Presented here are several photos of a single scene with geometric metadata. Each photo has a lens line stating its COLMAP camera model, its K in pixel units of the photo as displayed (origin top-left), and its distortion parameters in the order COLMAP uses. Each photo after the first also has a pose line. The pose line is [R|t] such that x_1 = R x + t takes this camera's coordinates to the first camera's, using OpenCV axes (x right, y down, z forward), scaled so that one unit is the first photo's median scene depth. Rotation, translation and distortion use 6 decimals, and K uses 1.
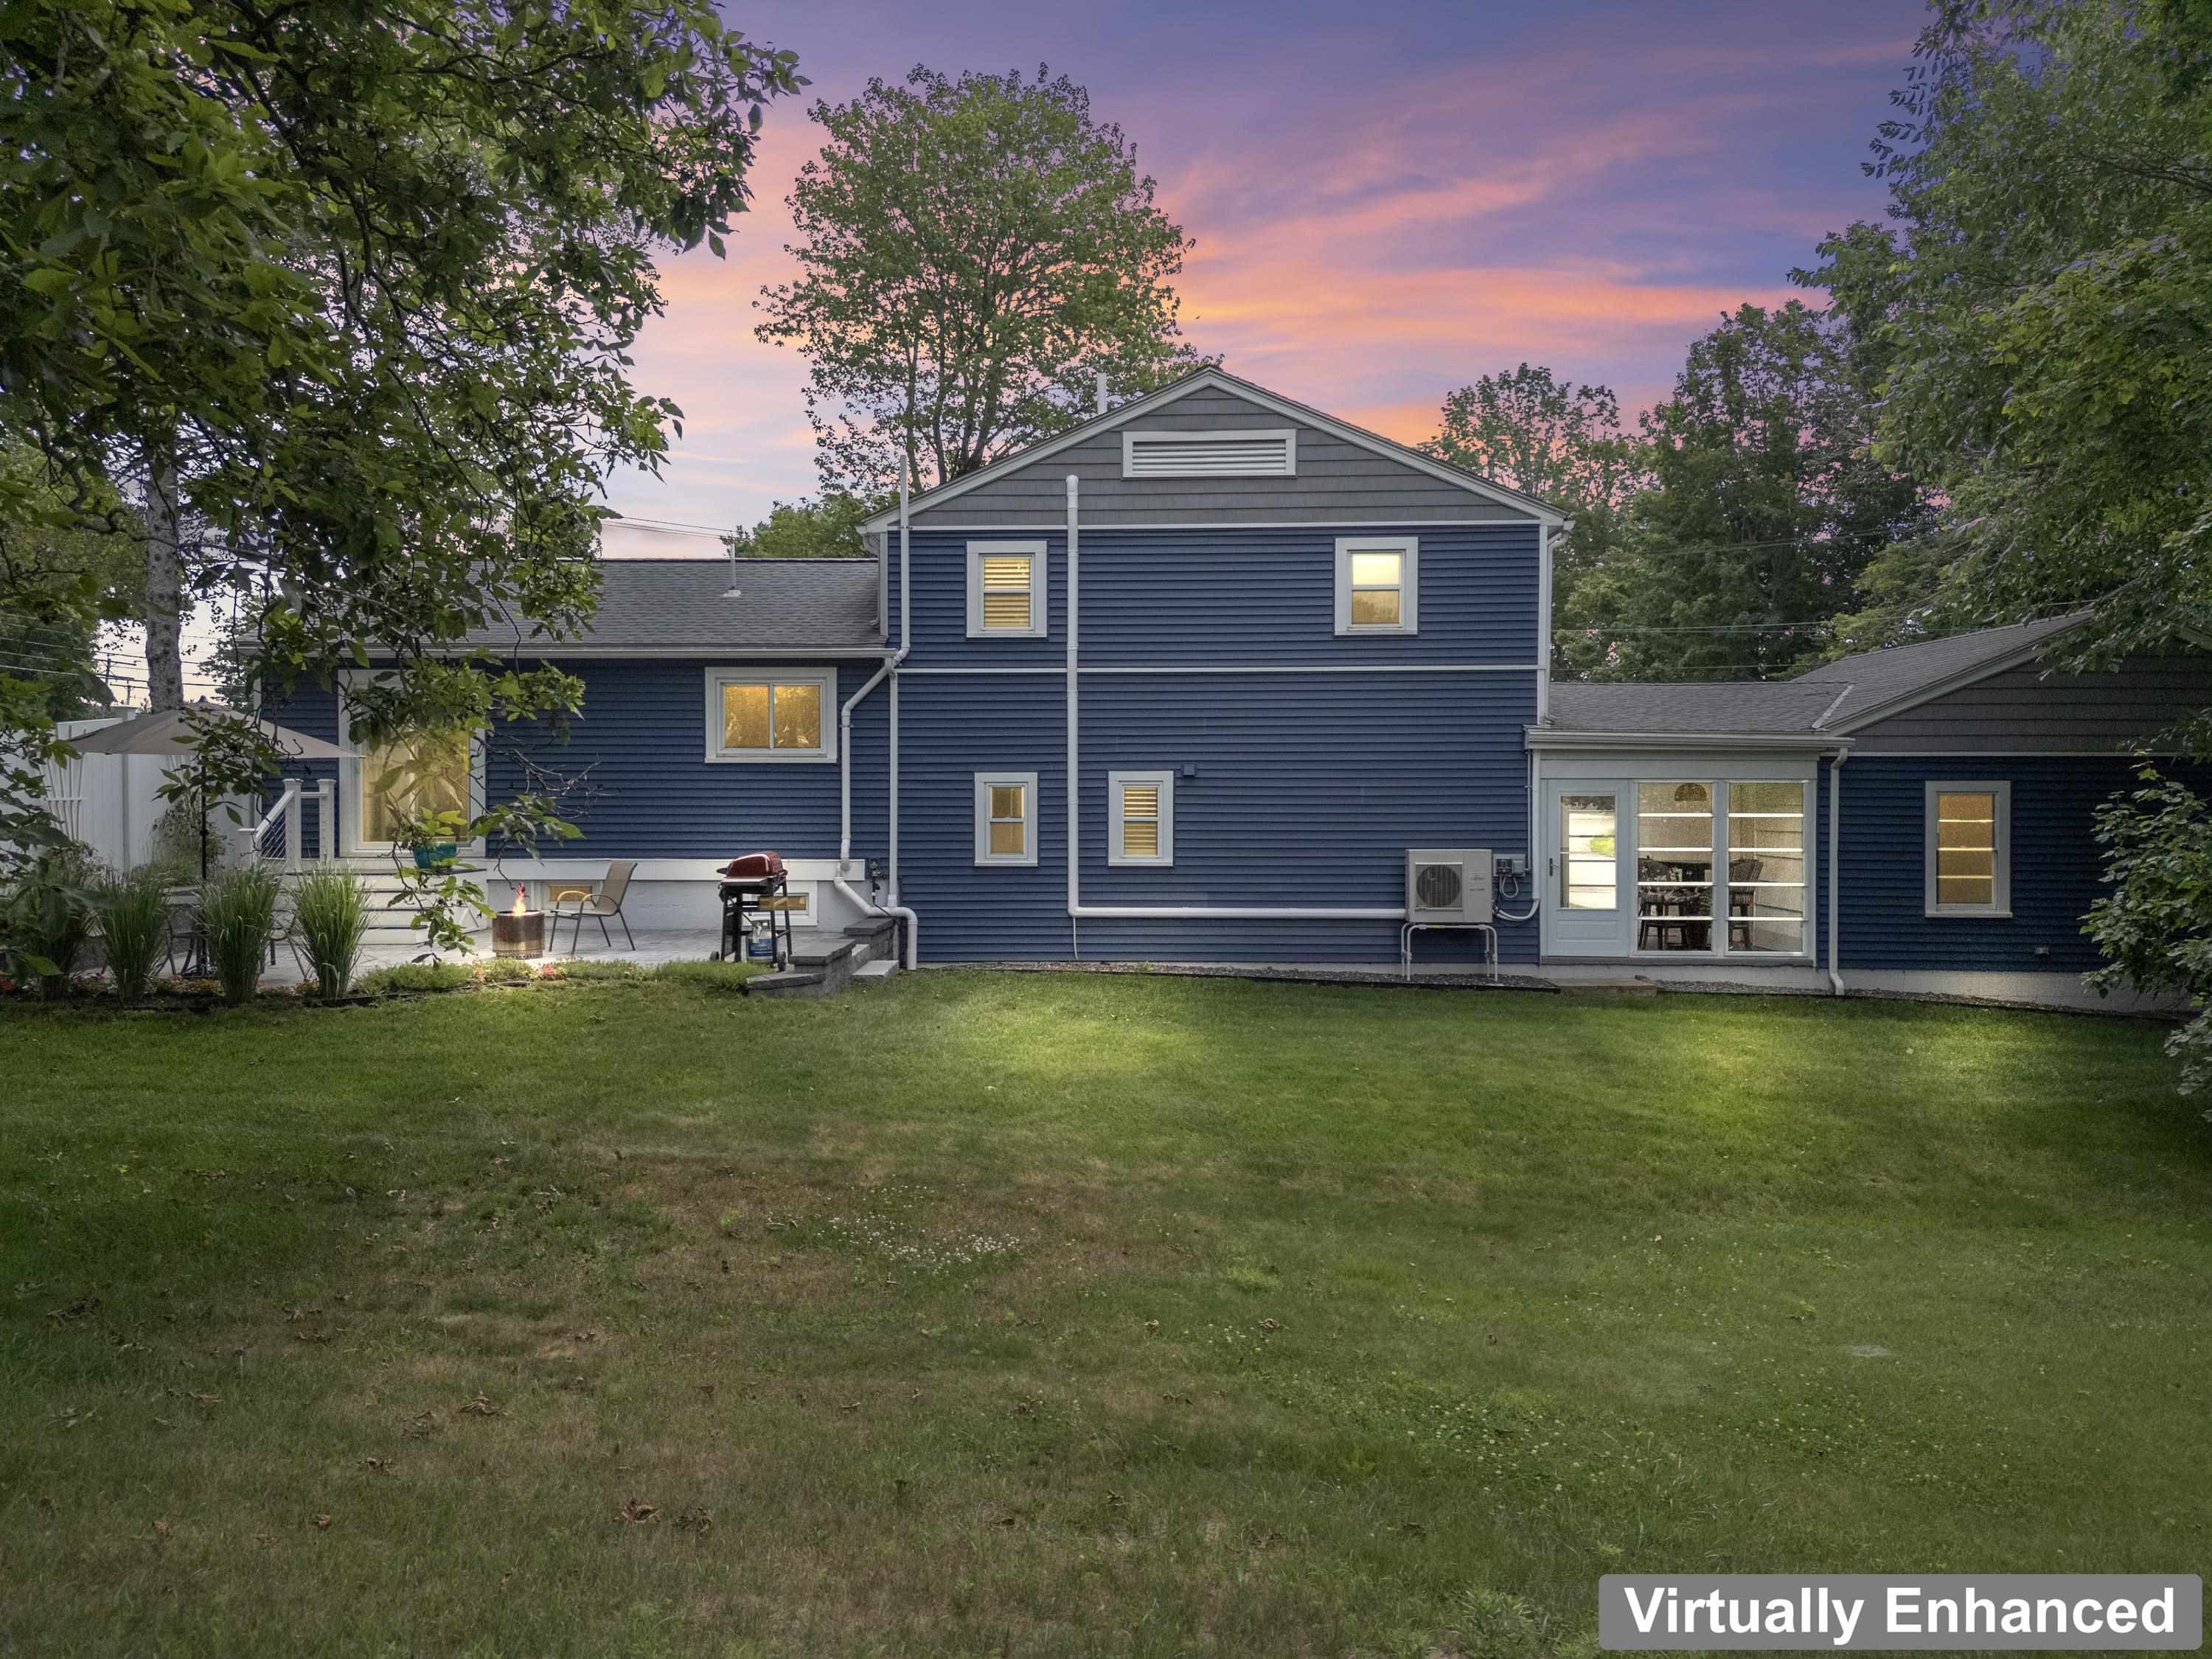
lens RADIAL K [[1673.7, 0, 1091.3], [0, 1673.7, 814.2], [0, 0, 1]] dist [0.072648, -0.038012]
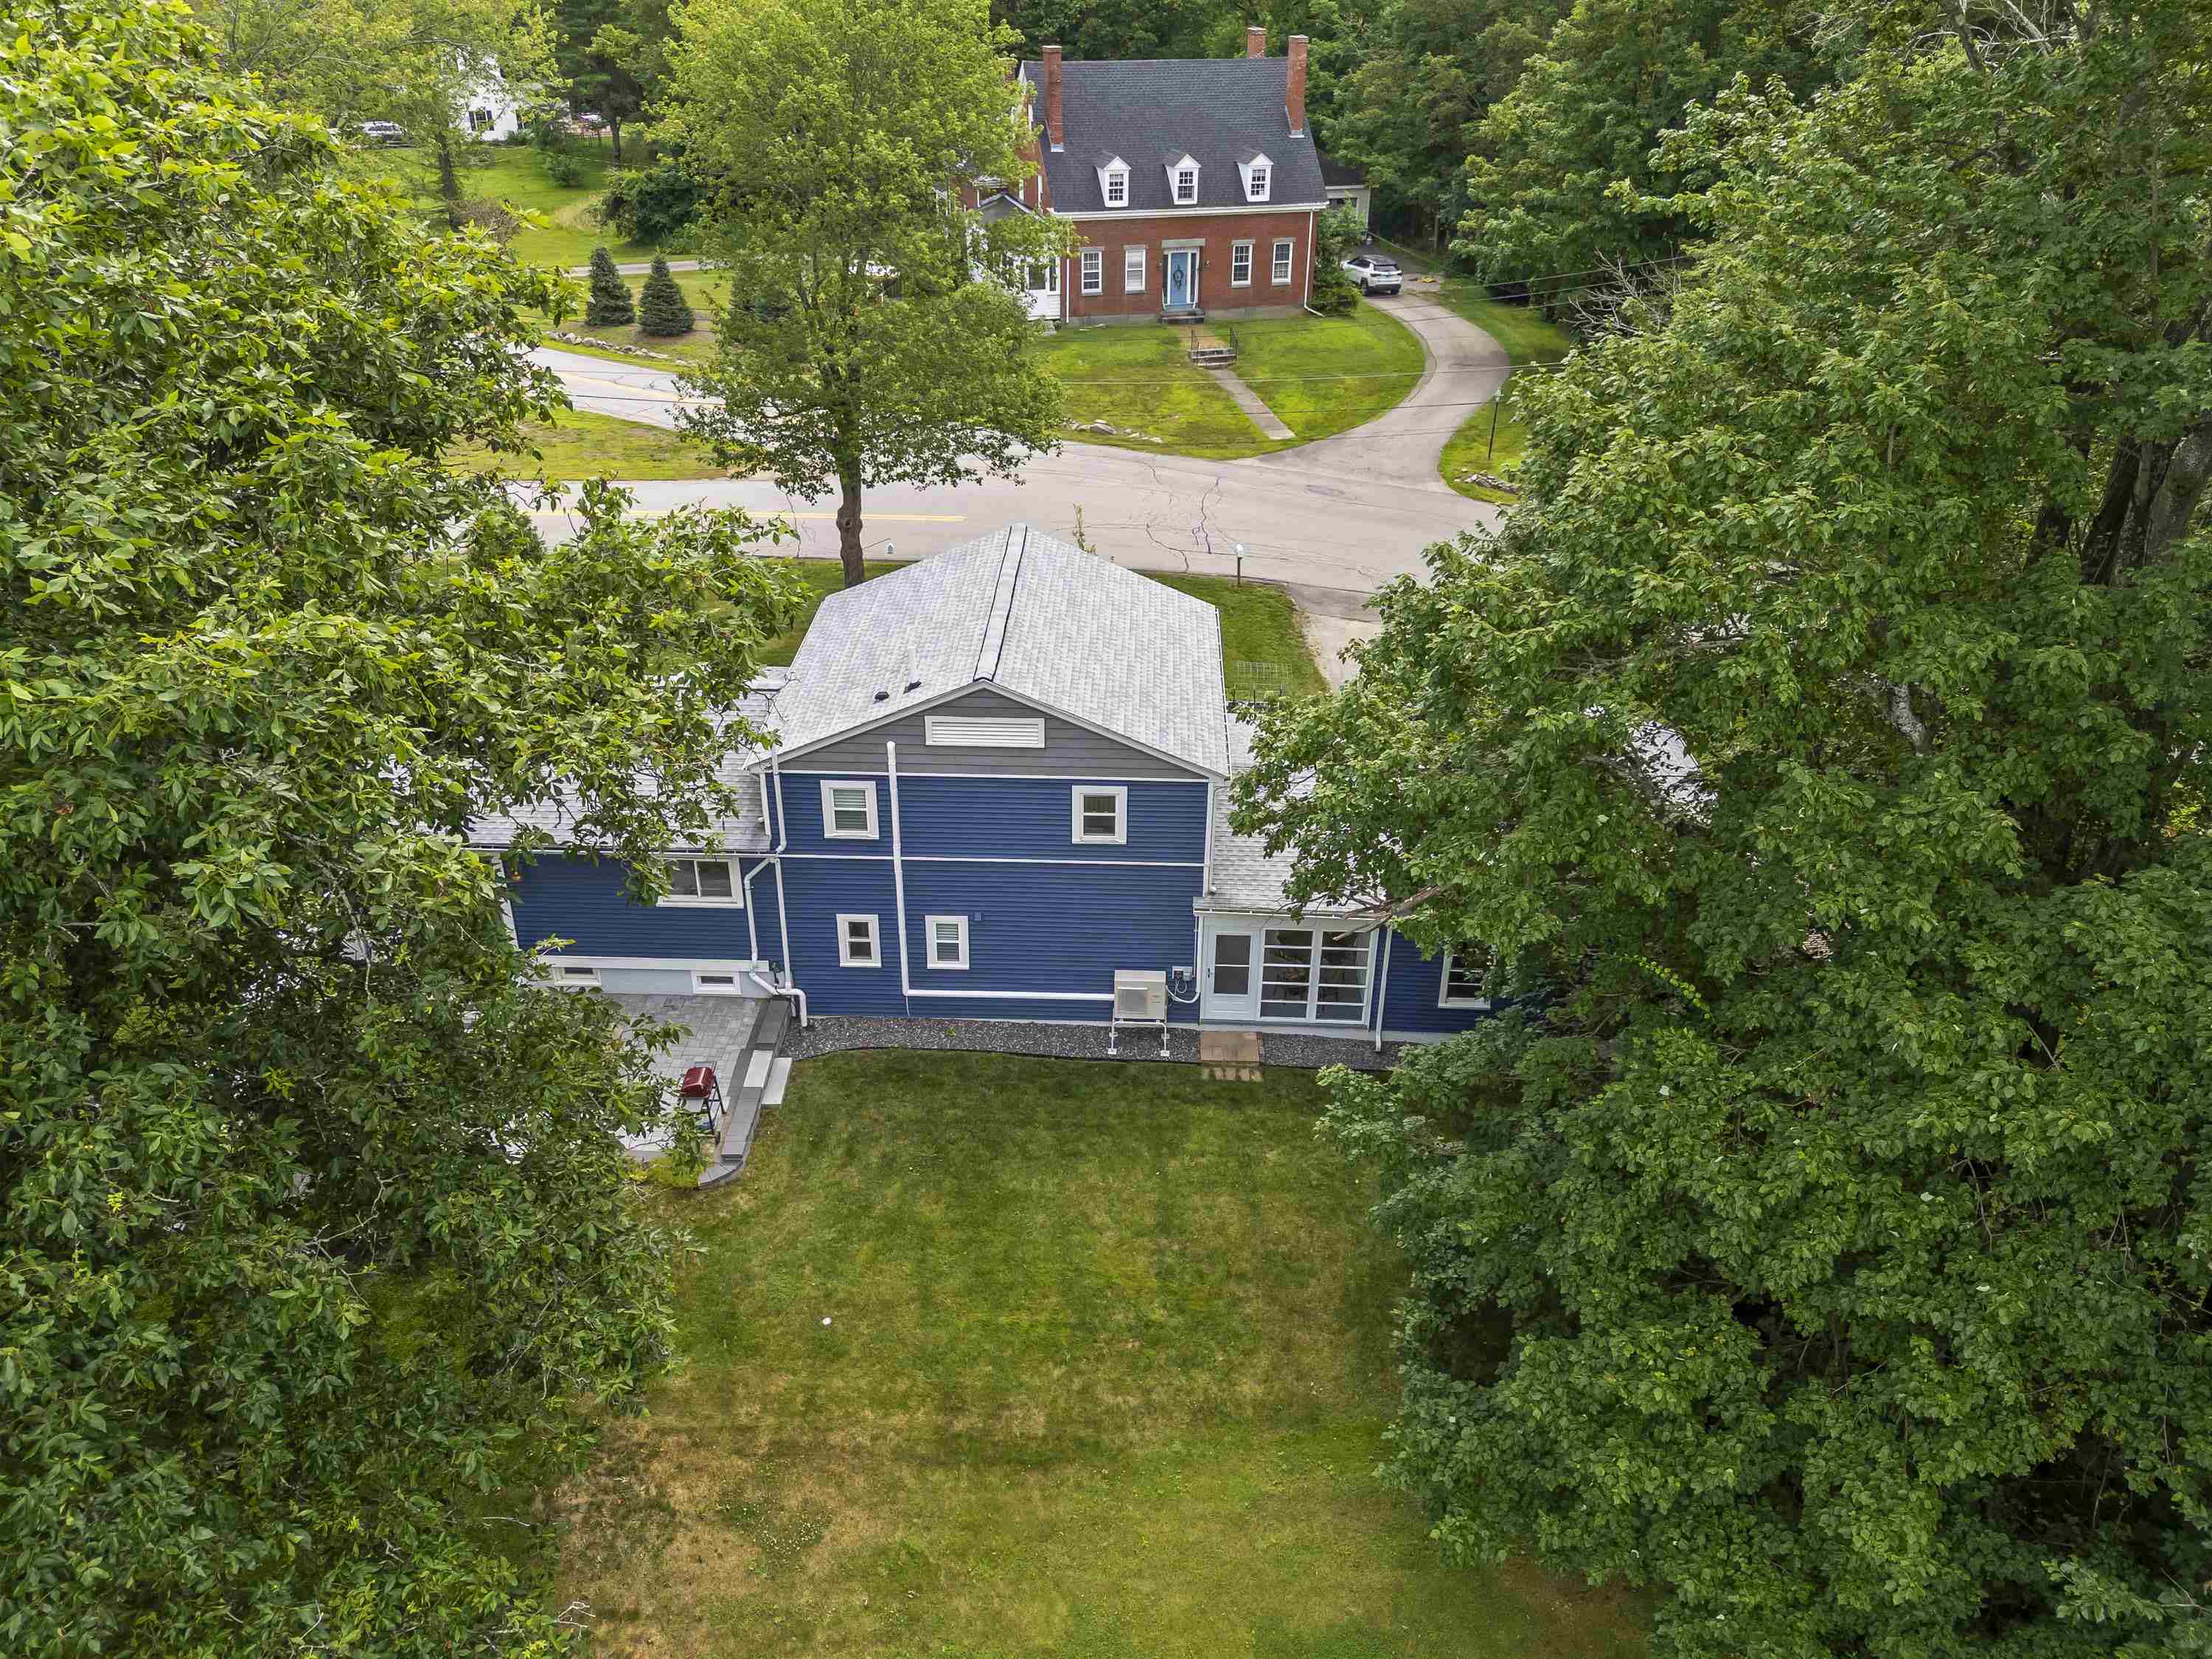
lens RADIAL K [[1673.7, 0, 1114.5], [0, 1673.7, 840.7], [0, 0, 1]] dist [0.072648, -0.038012]
pose [[0.999718, 0.000913, 0.023715, 0.146635], [-0.012040, 0.880633, 0.473646, -0.808588], [-0.020452, -0.473798, 0.880396, -0.311948]]
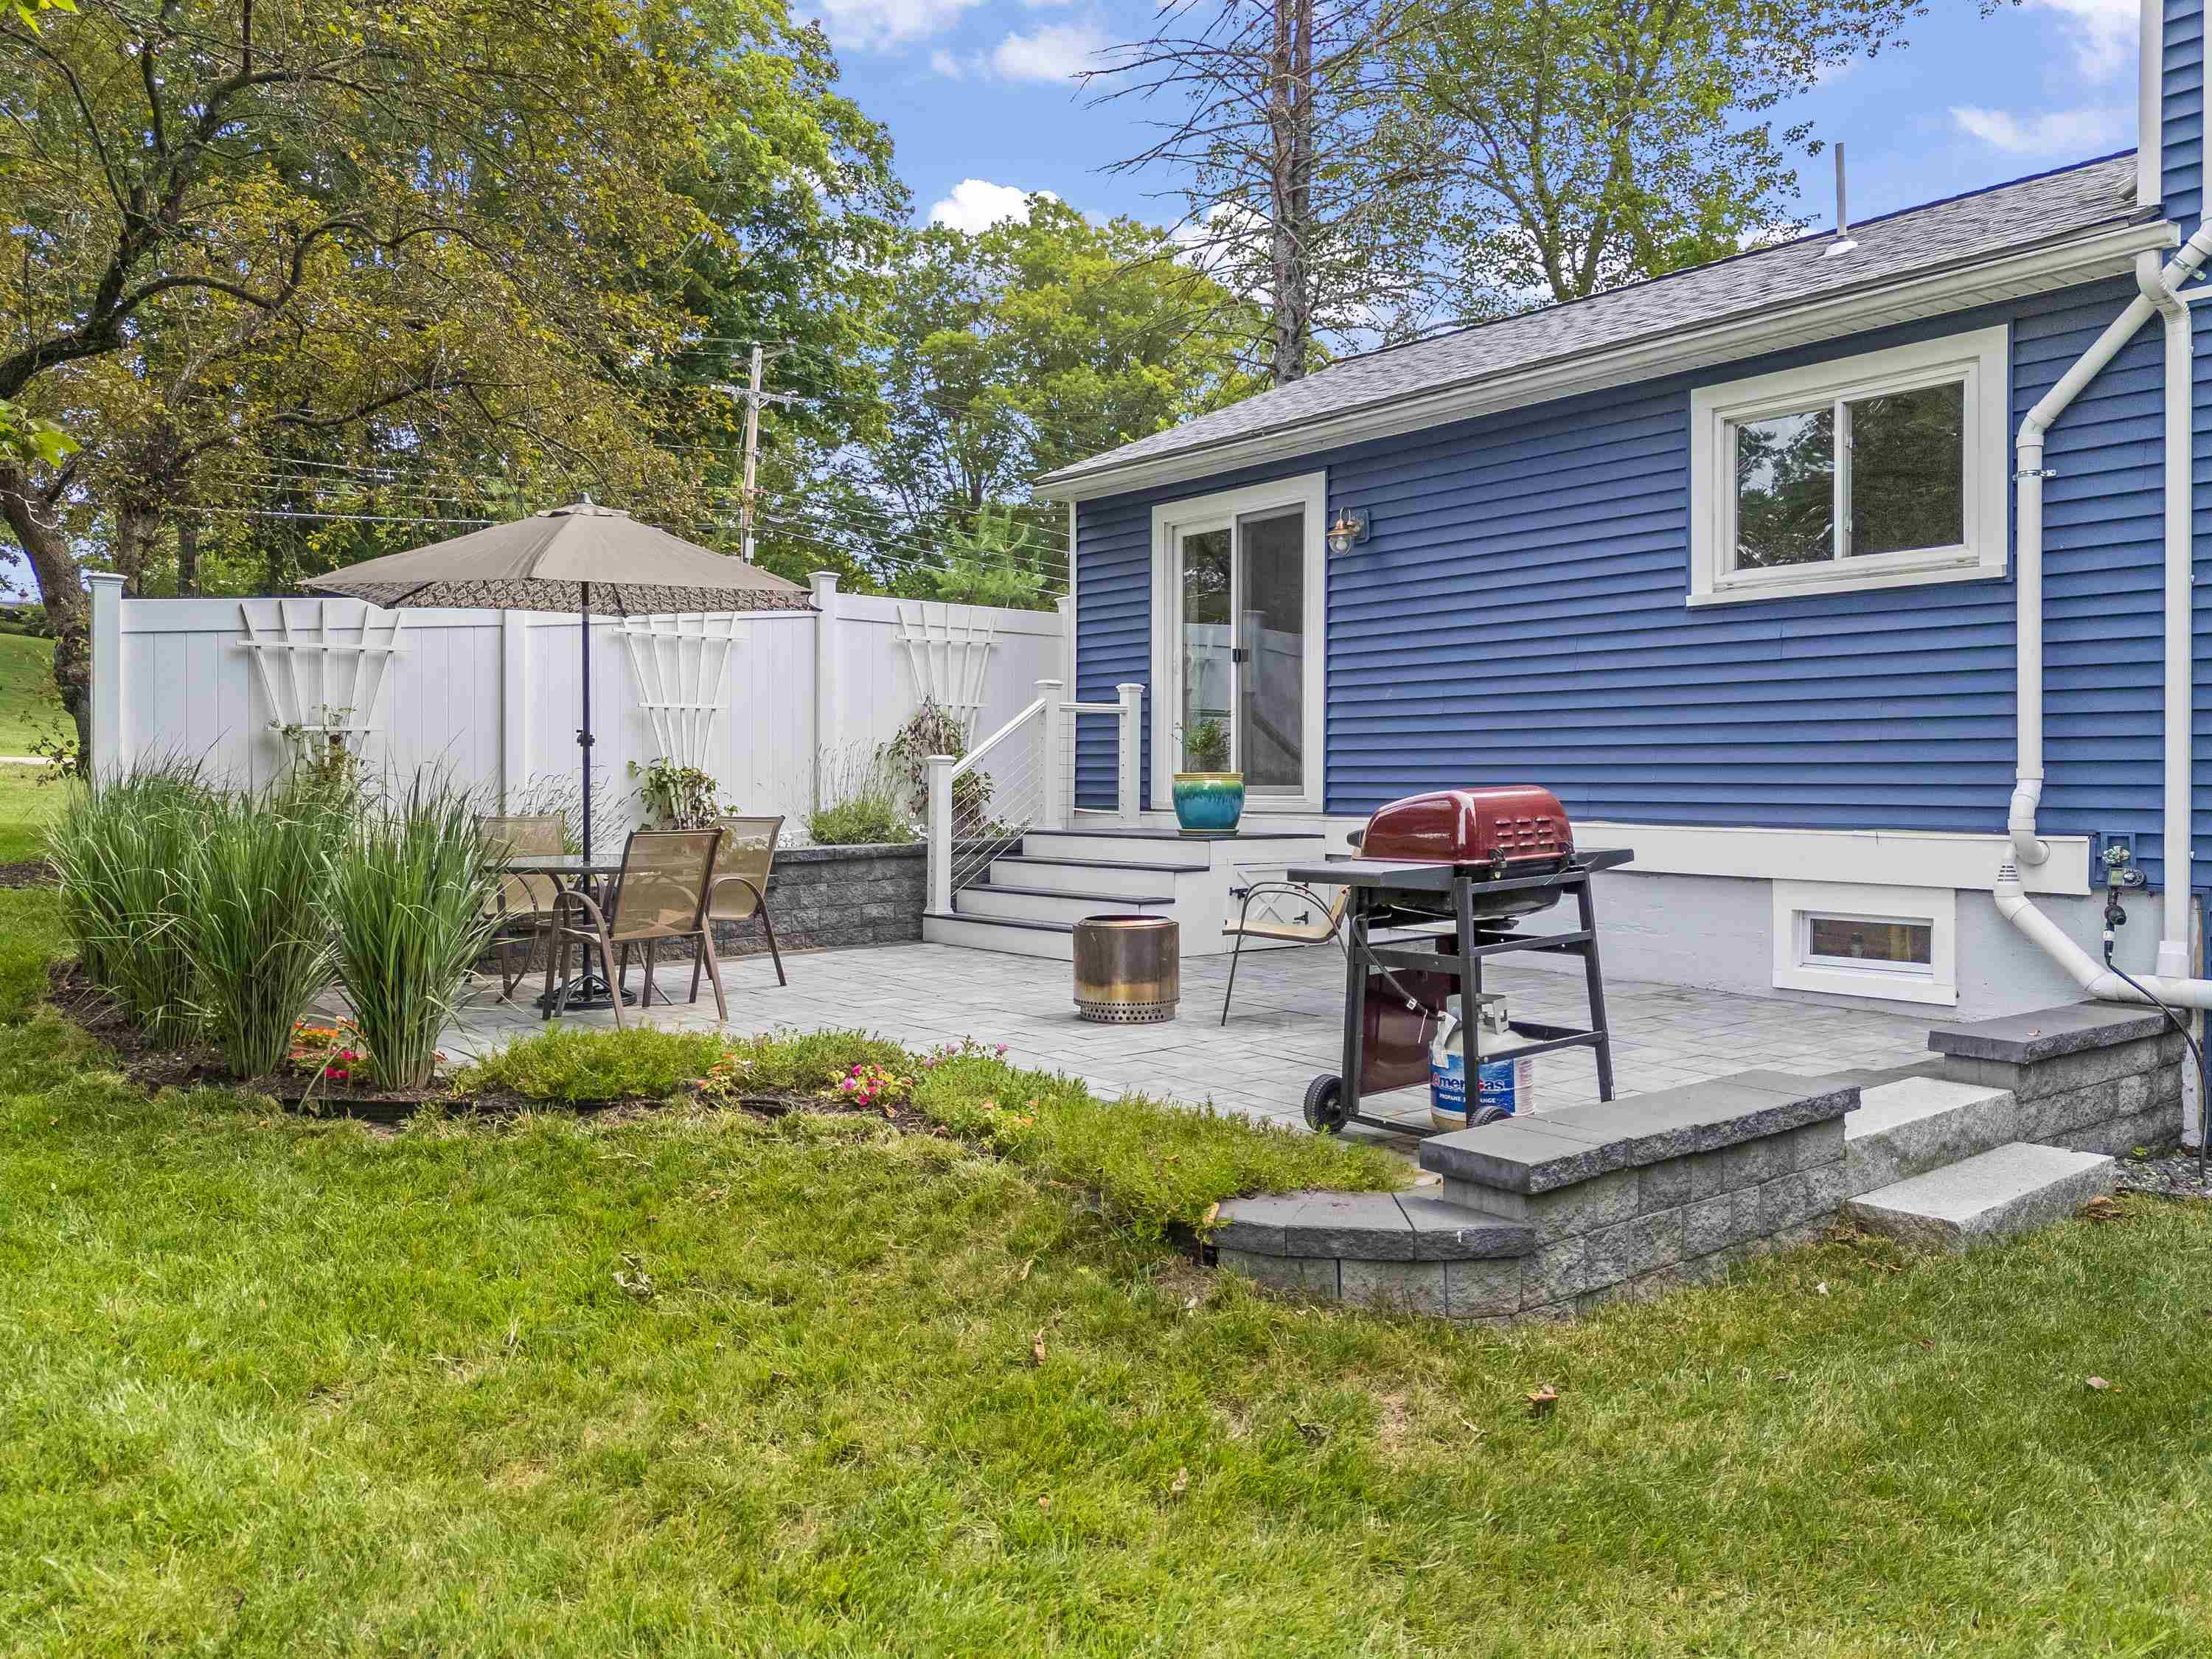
lens RADIAL K [[1673.7, 0, 1102.8], [0, 1673.7, 790.0], [0, 0, 1]] dist [0.072648, -0.038012]
pose [[0.662494, 0.004844, -0.749051, 0.000526], [-0.010279, 0.999944, -0.002625, 0.020079], [0.748996, 0.009439, 0.662507, 0.598912]]
